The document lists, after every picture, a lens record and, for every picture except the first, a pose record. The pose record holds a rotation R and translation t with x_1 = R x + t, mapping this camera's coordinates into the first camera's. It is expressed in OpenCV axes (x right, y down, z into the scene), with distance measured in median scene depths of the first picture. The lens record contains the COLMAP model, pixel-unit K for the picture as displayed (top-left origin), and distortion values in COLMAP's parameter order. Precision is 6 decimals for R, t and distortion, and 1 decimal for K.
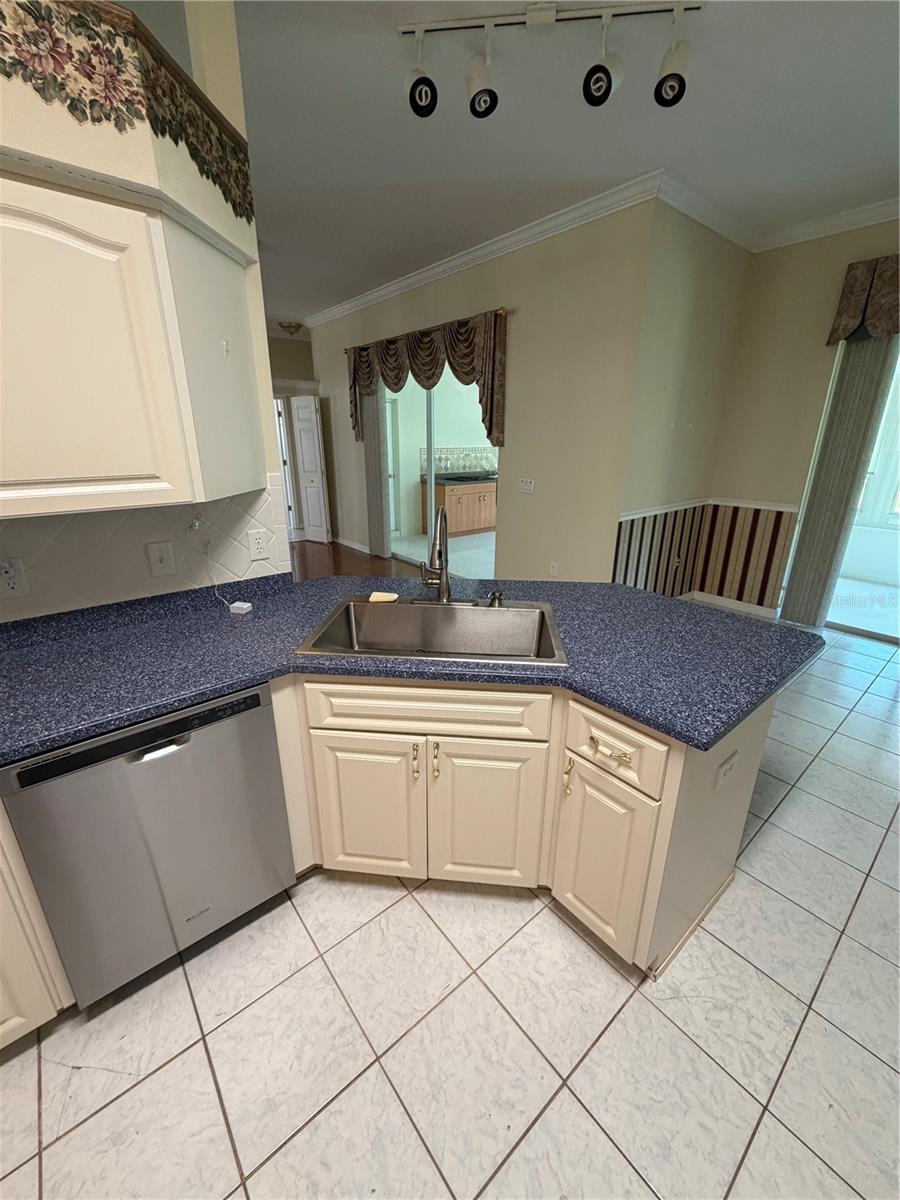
lens RADIAL K [[481.7, 0, 444.8], [0, 481.7, 602.0], [0, 0, 1]] dist [-0.000065, 0.000431]
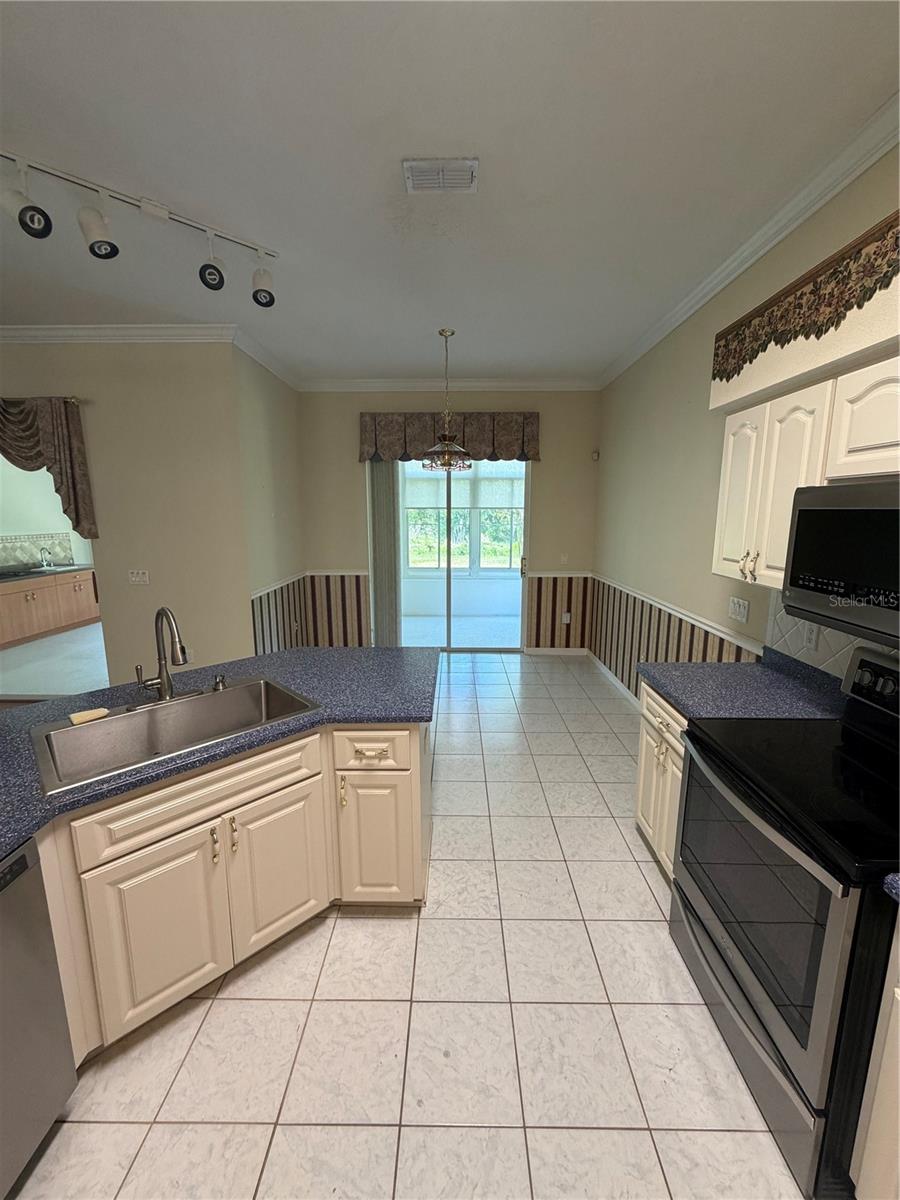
lens RADIAL K [[481.7, 0, 457.8], [0, 481.7, 611.2], [0, 0, 1]] dist [-0.000065, 0.000431]
pose [[0.632832, -0.160354, 0.757502, -0.370968], [0.257431, 0.966239, -0.010521, -0.012369], [-0.730241, 0.201663, 0.652748, -0.145501]]
